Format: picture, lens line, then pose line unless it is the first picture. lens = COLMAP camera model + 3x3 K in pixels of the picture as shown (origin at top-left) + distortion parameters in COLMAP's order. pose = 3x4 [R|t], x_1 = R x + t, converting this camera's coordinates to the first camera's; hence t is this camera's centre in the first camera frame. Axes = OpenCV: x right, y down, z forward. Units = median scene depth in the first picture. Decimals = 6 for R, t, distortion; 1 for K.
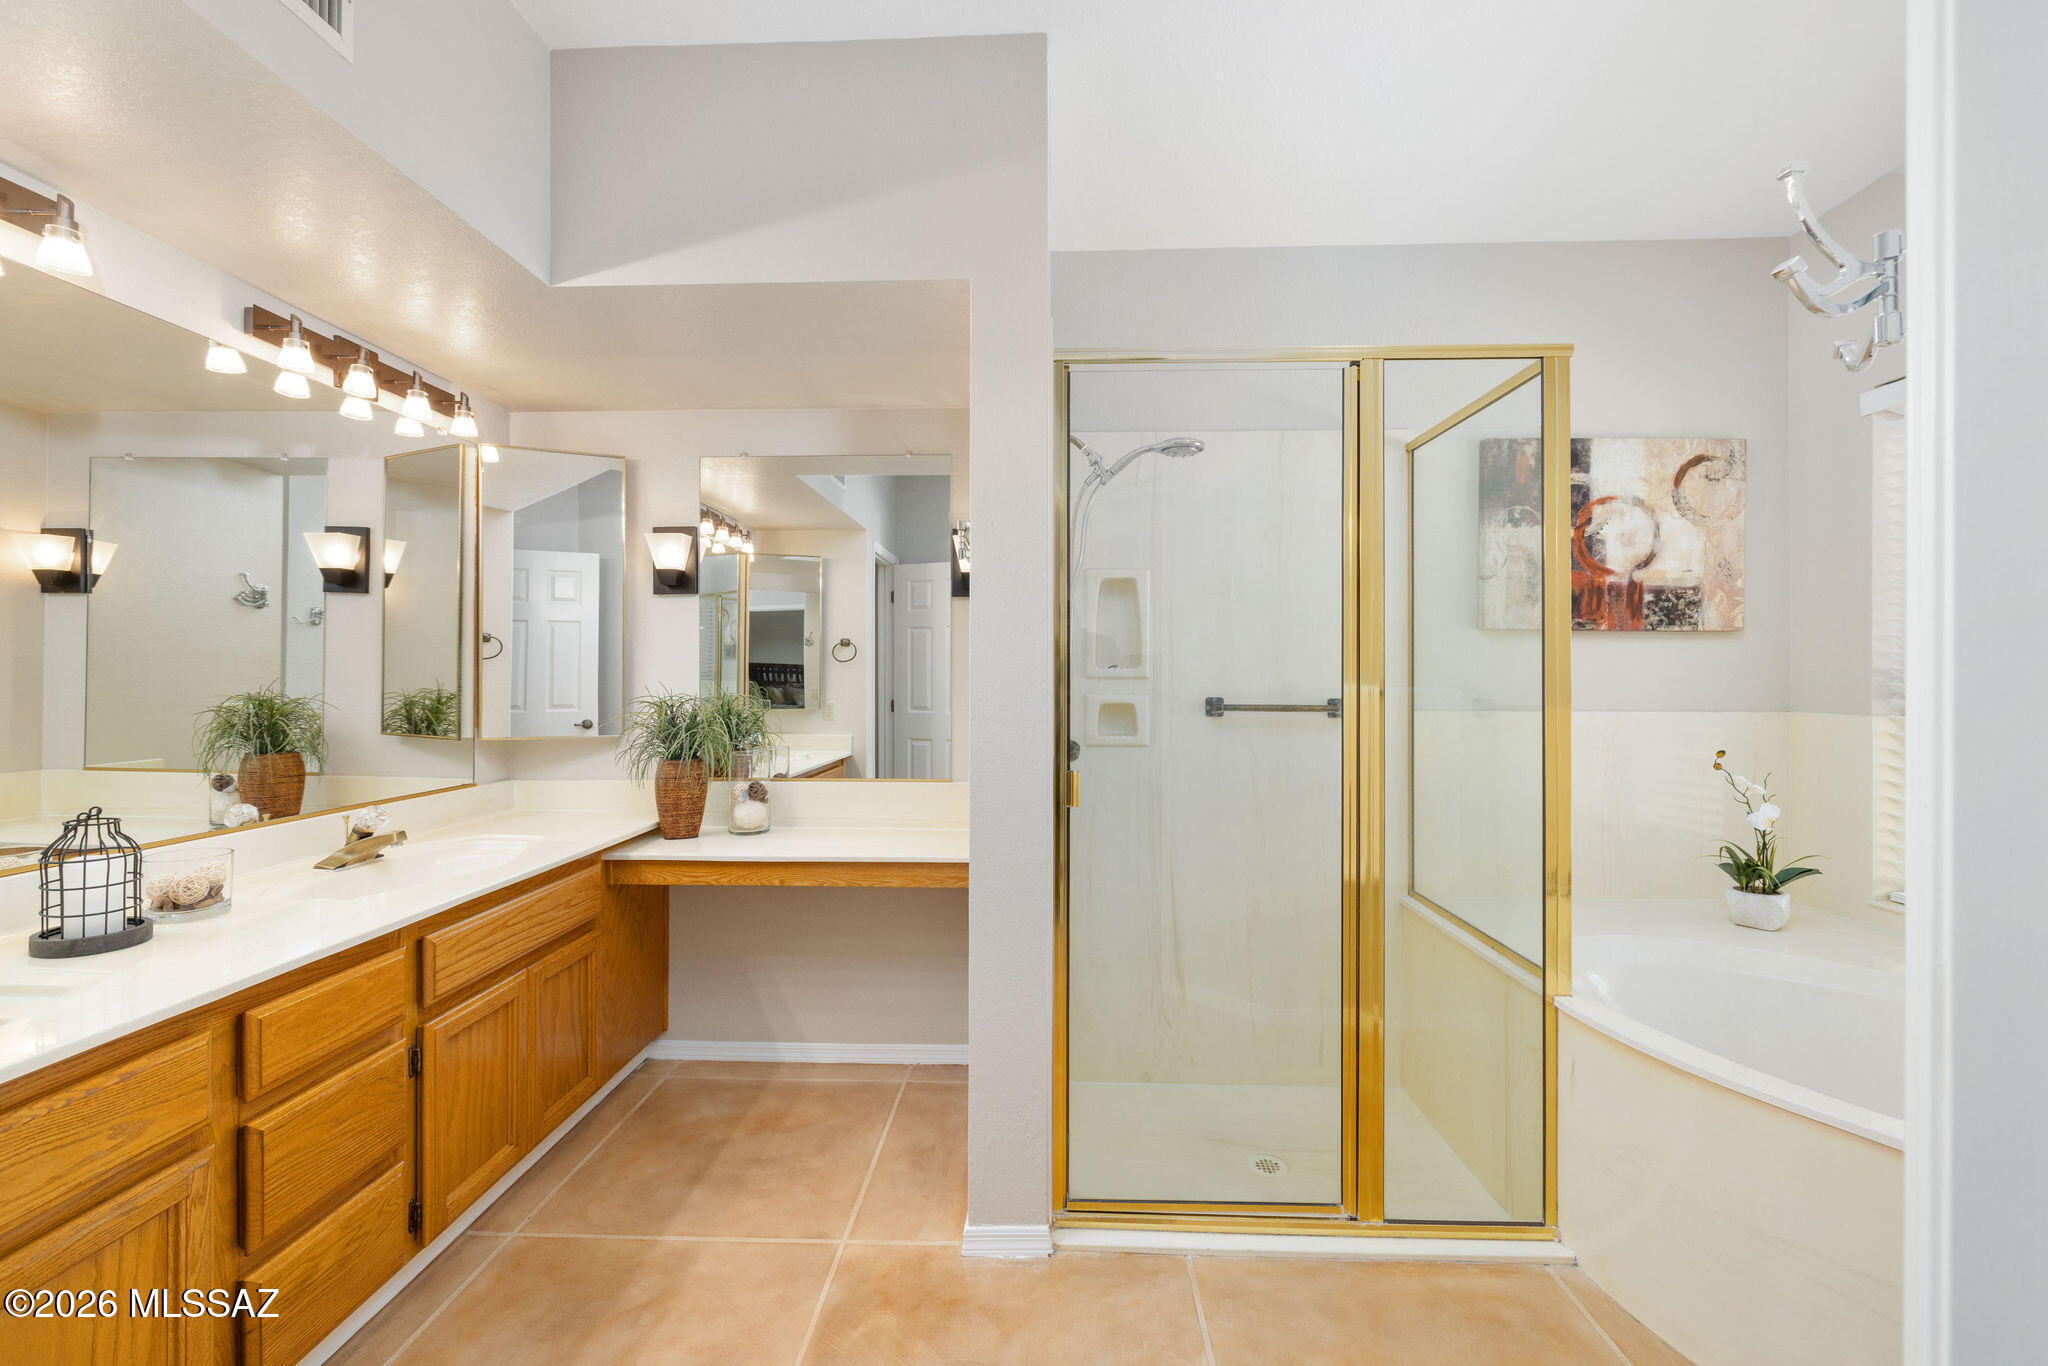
lens RADIAL K [[885.5, 0, 1043.9], [0, 885.5, 672.3], [0, 0, 1]] dist [0.000410, 0.001077]
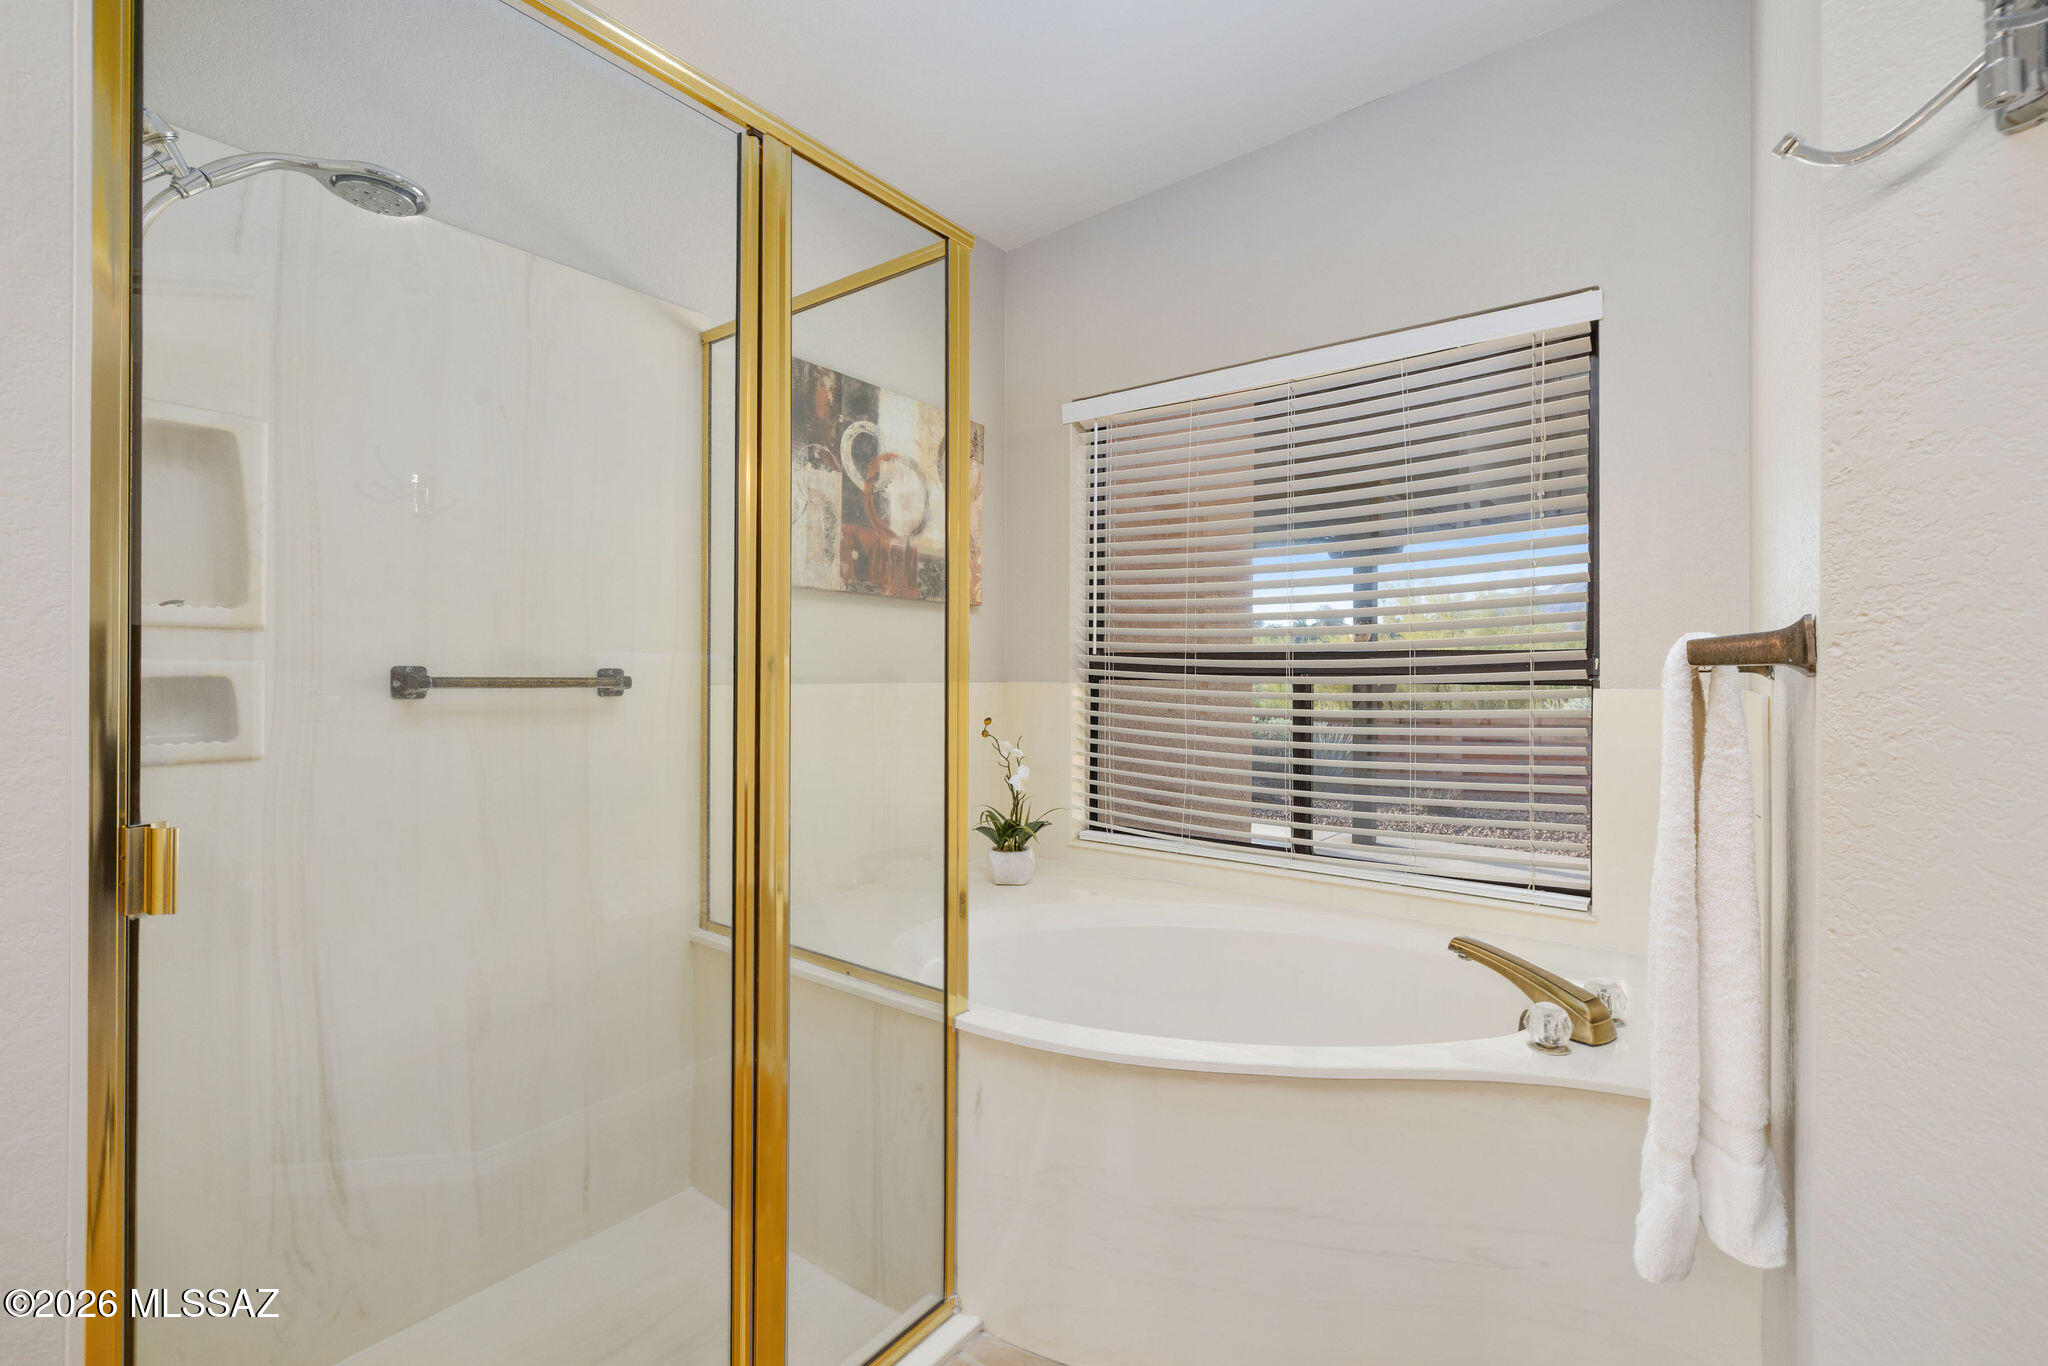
lens RADIAL K [[885.5, 0, 1009.0], [0, 885.5, 672.5], [0, 0, 1]] dist [0.000410, 0.001077]
pose [[0.597175, 0.000365, 0.802111, -0.041029], [-0.003636, 0.999991, 0.002252, 0.030600], [-0.802103, -0.004261, 0.597170, 0.339764]]
